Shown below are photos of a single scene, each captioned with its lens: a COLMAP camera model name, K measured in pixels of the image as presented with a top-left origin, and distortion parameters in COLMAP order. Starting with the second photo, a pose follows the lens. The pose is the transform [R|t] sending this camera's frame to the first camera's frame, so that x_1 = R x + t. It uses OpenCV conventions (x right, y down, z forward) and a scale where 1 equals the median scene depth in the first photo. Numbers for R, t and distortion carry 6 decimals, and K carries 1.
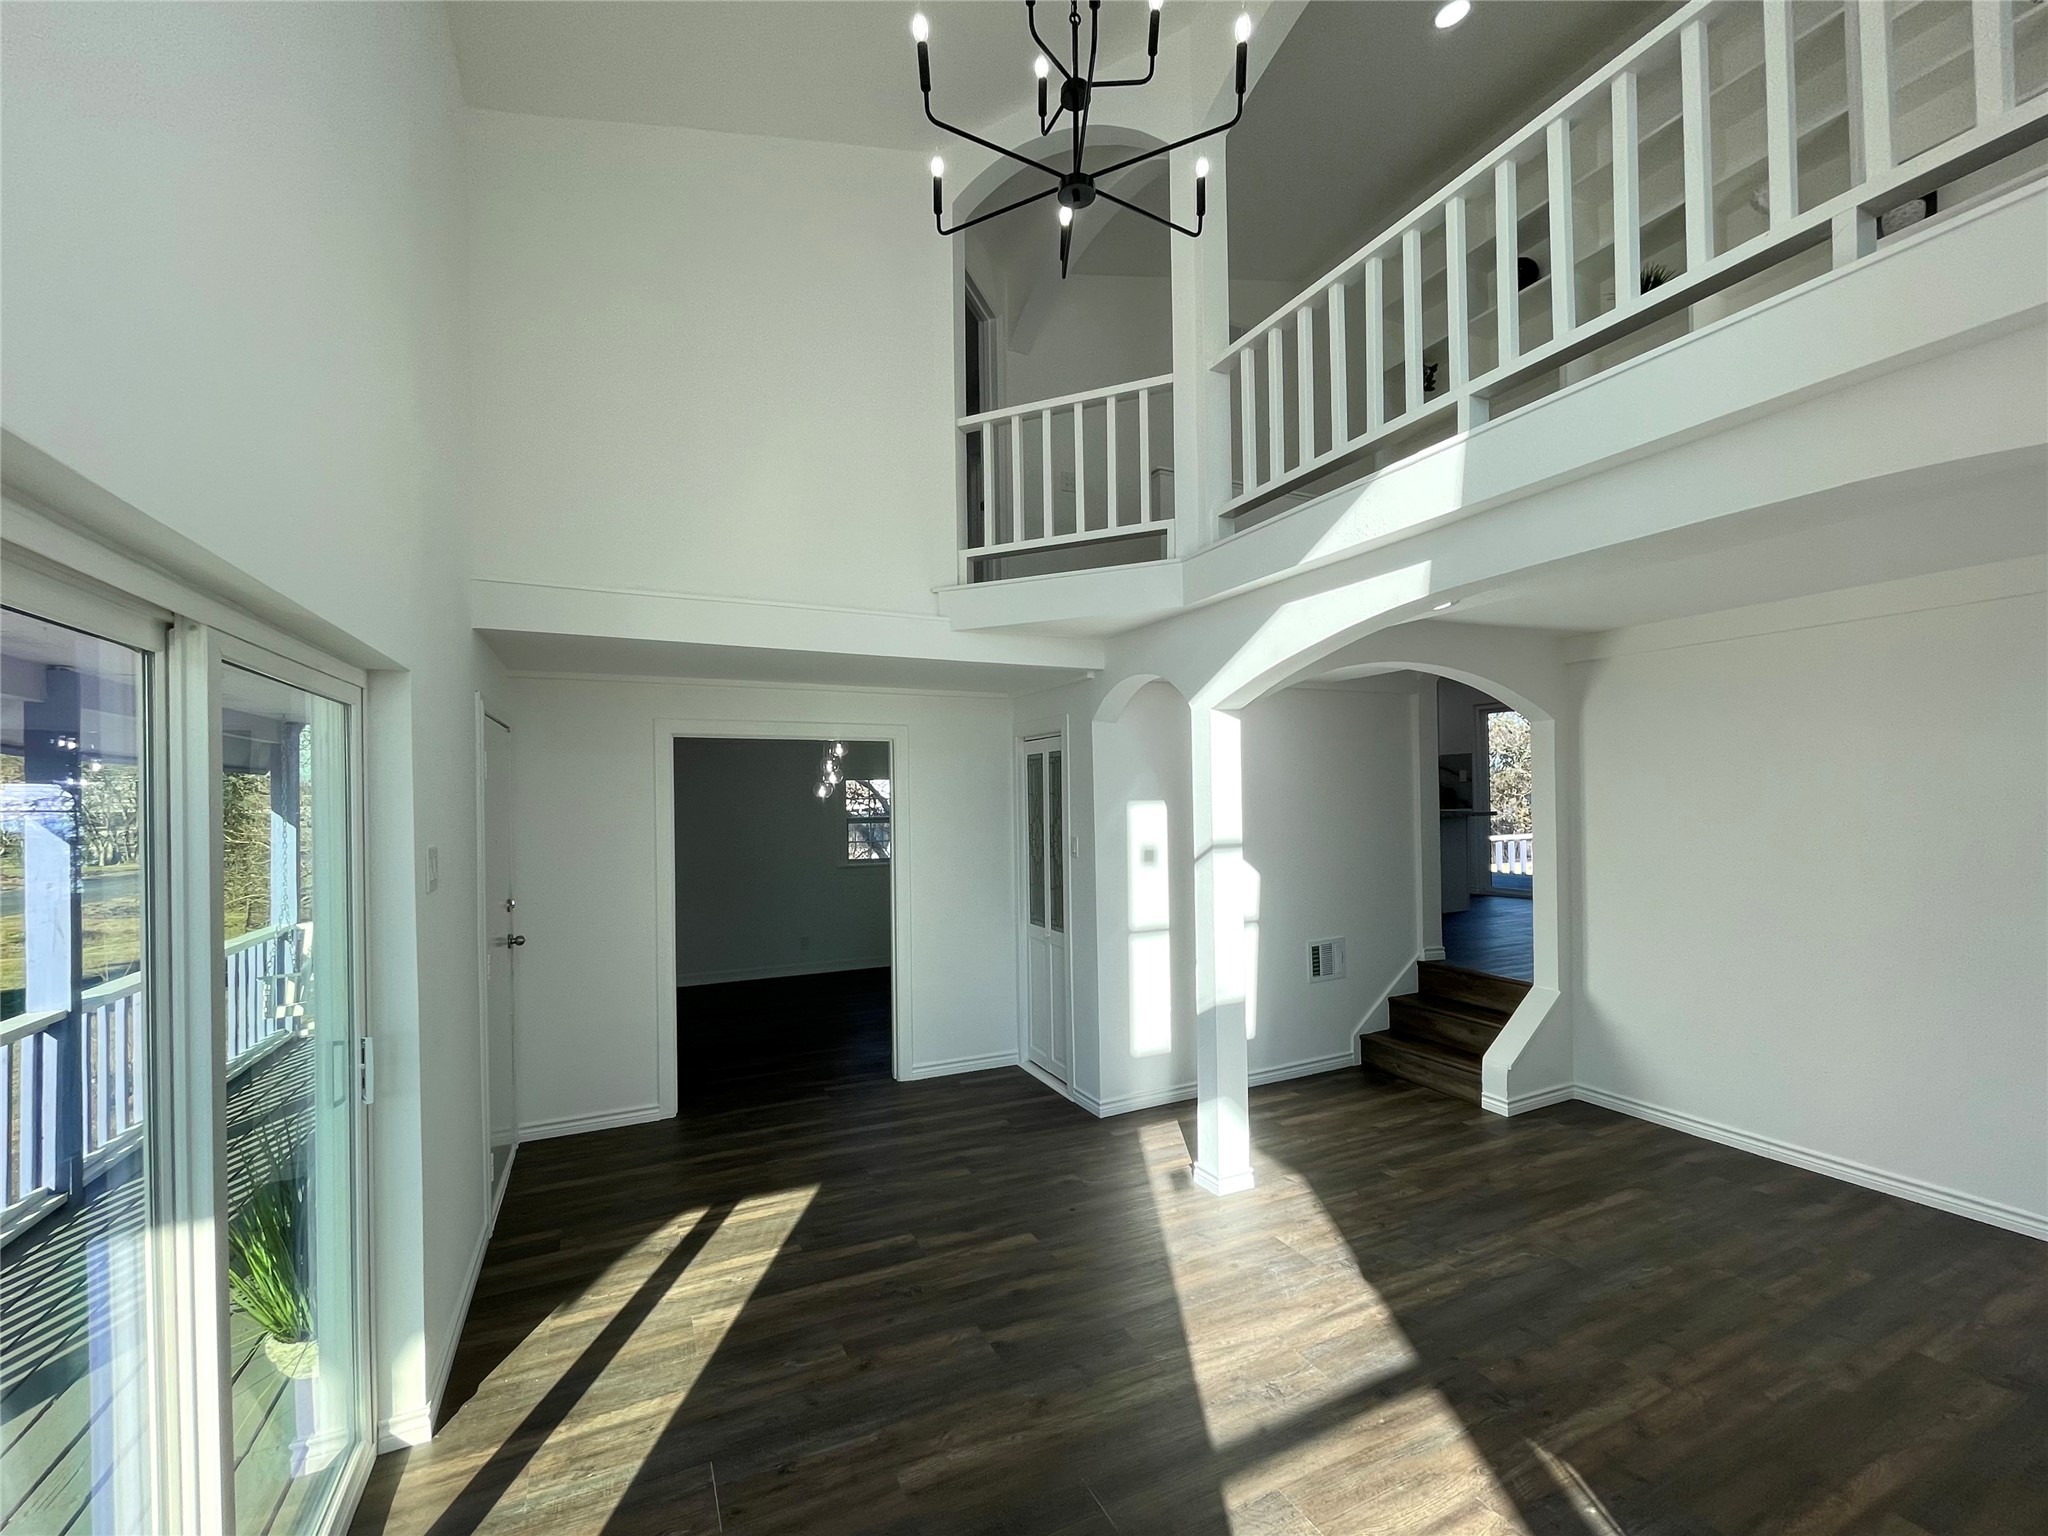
lens RADIAL K [[830.7, 0, 1004.8], [0, 830.7, 781.9], [0, 0, 1]] dist [-0.008126, 0.001762]
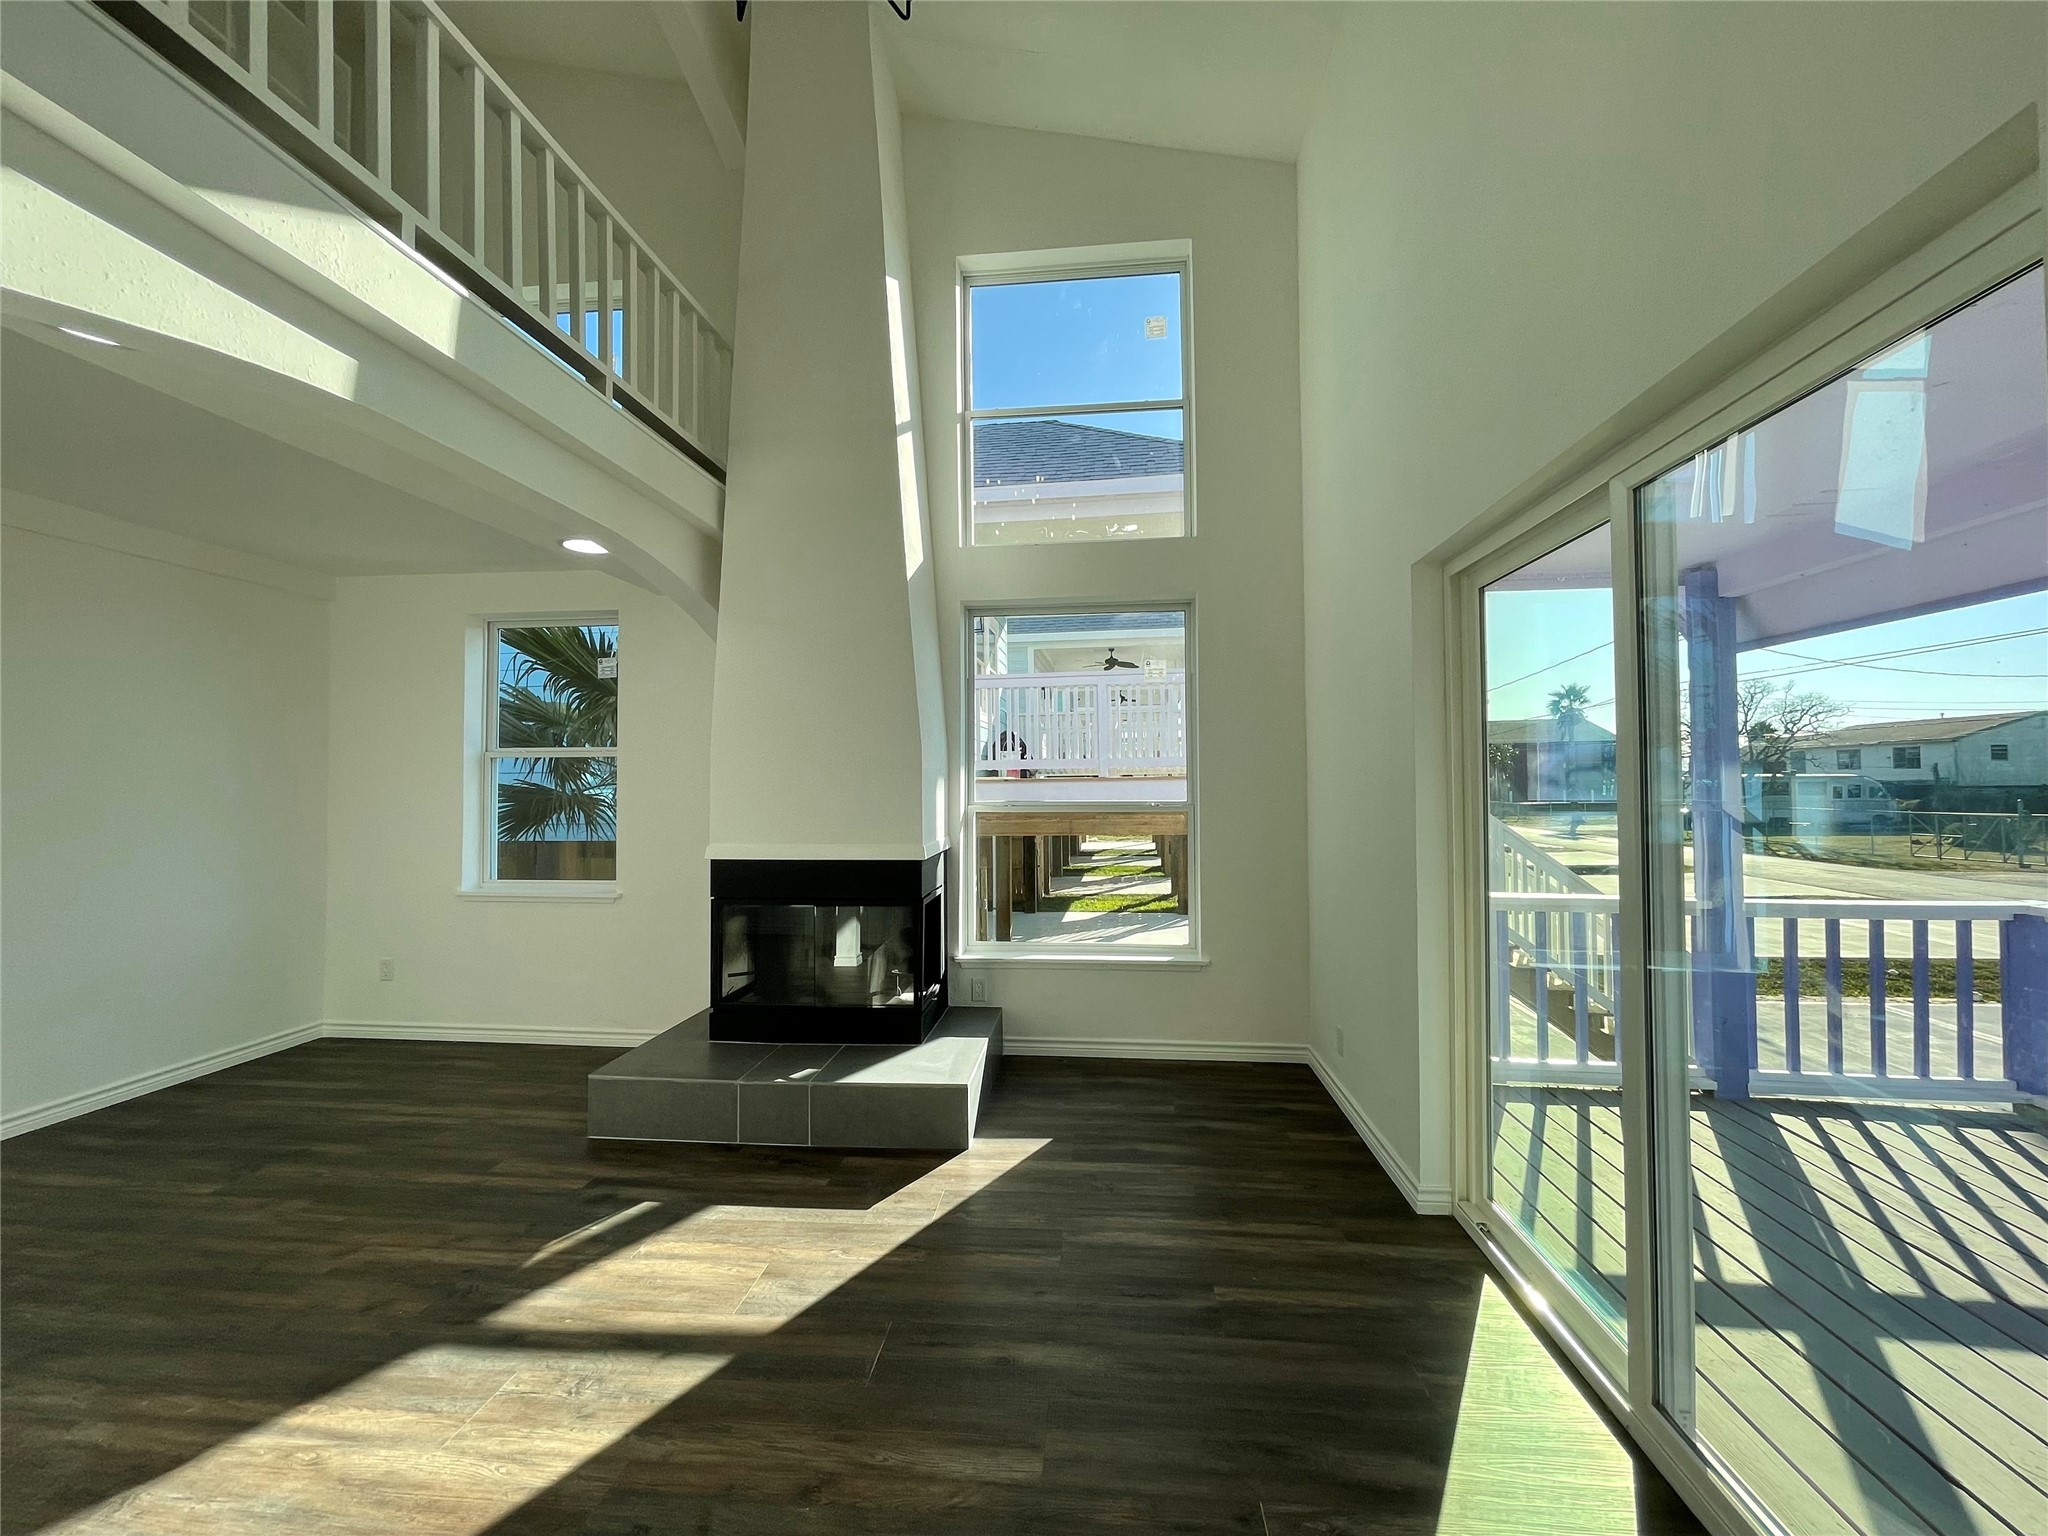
lens RADIAL K [[830.7, 0, 1026.2], [0, 830.7, 770.8], [0, 0, 1]] dist [-0.008126, 0.001762]
pose [[-0.856041, 0.023599, 0.516369, -0.438427], [0.005462, 0.999314, -0.036616, 0.159403], [-0.516879, -0.028525, -0.855583, 1.377143]]
